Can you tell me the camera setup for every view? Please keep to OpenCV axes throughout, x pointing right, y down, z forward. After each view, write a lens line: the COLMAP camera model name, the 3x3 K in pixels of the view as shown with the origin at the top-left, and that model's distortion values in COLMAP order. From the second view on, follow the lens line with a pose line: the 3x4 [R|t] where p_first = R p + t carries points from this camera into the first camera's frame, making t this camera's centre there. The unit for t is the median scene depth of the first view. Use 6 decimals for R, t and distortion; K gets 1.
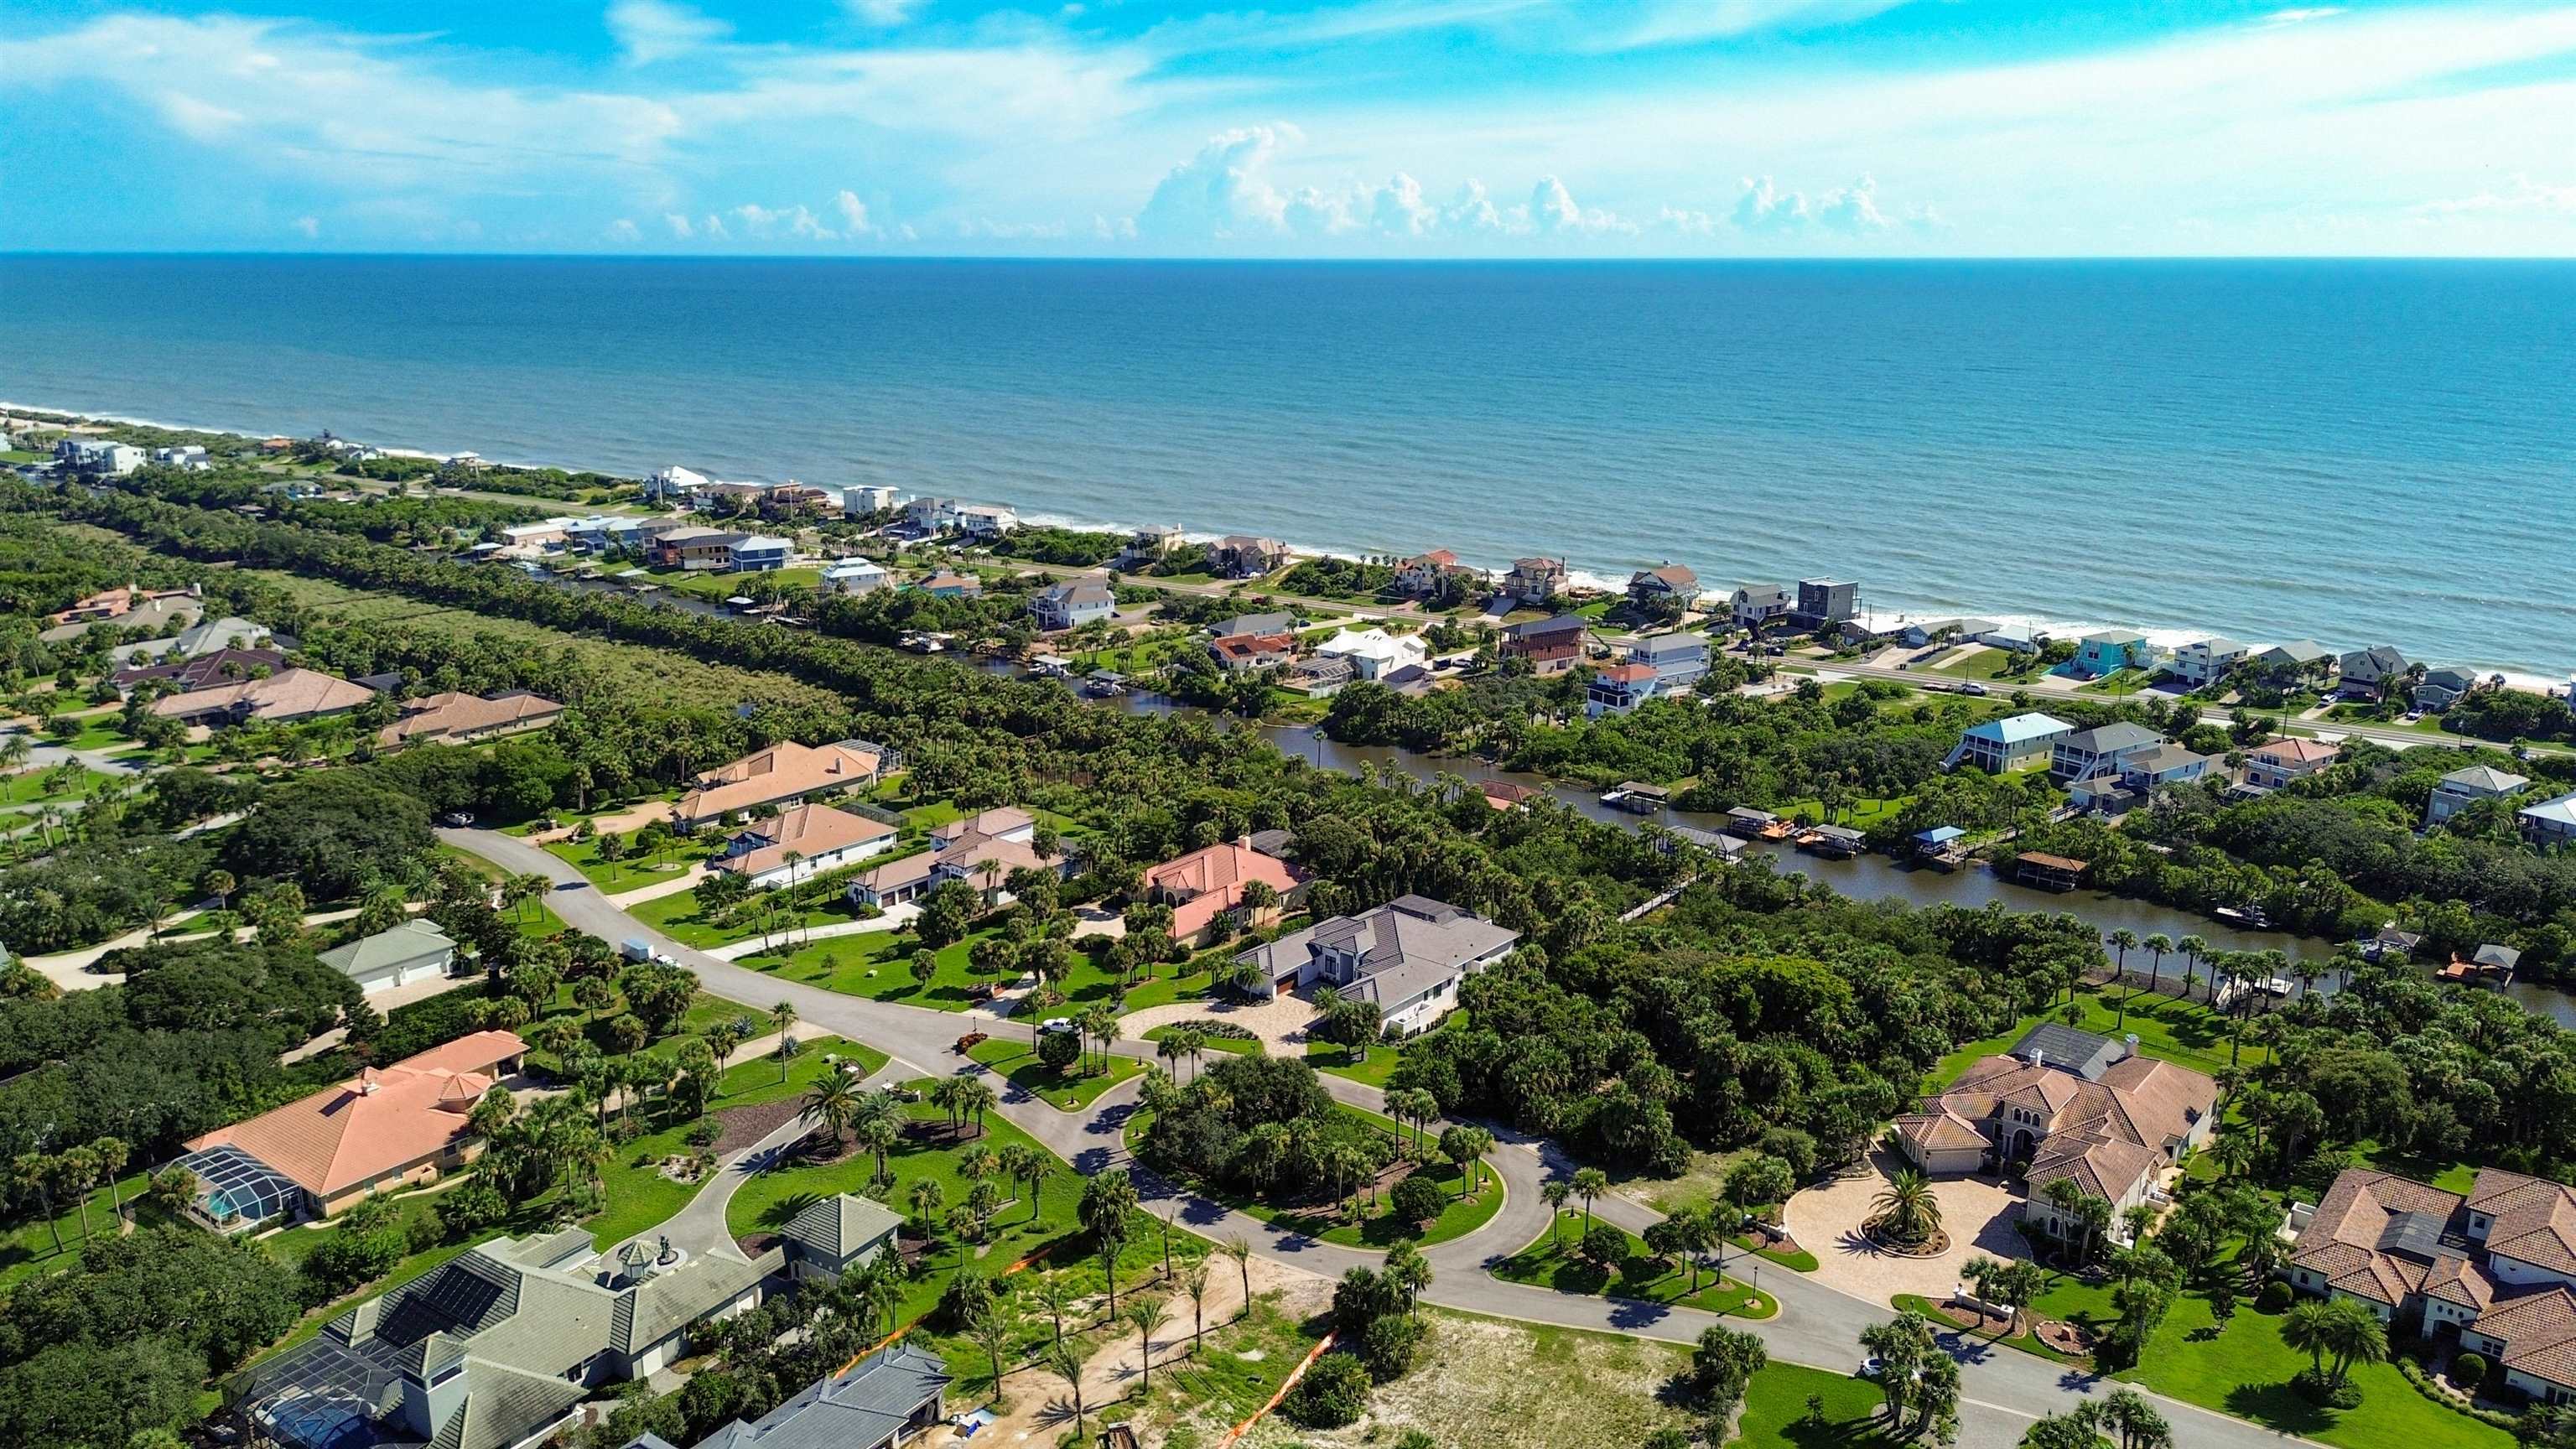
lens RADIAL K [[1814.5, 0, 1288.0], [0, 1814.5, 724.5], [0, 0, 1]] dist [0.077200, -0.085977]
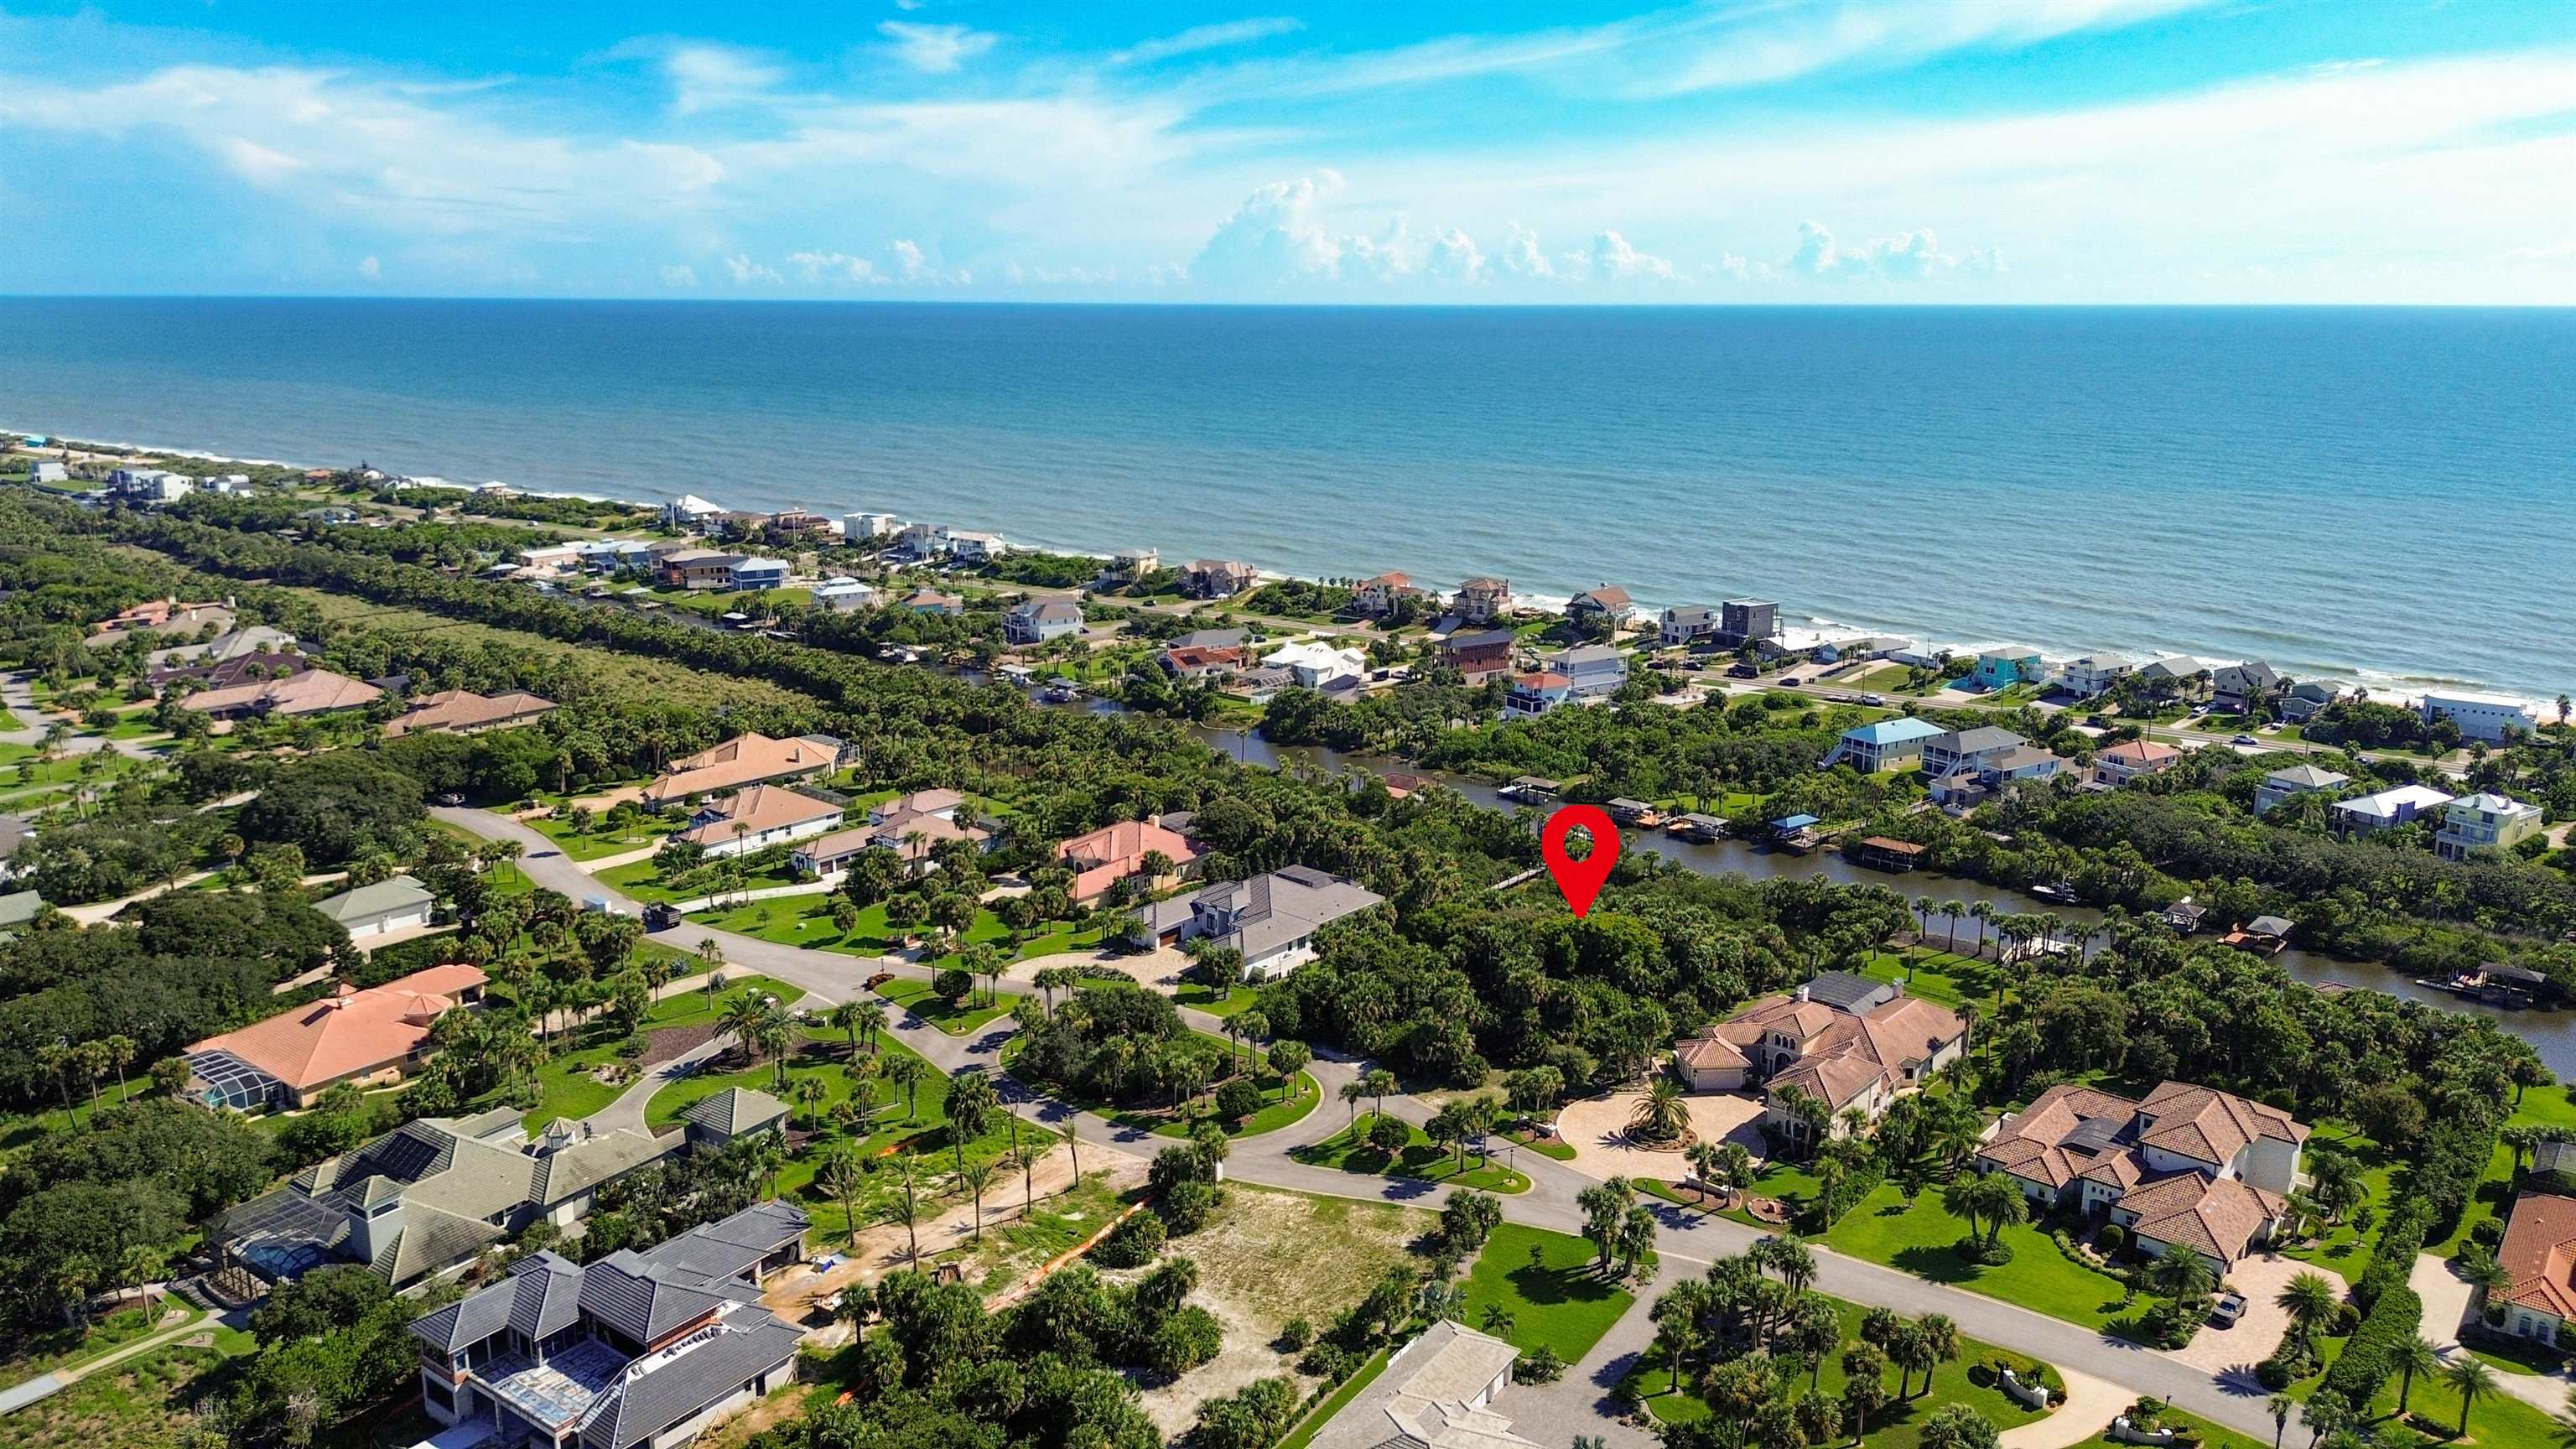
lens RADIAL K [[1814.5, 0, 1288.0], [0, 1814.5, 724.5], [0, 0, 1]] dist [0.077200, -0.085977]
pose [[0.999760, 0.007079, -0.020740, 0.072396], [-0.007563, 0.999699, -0.023347, 0.028506], [0.020568, 0.023499, 0.999512, -0.091452]]
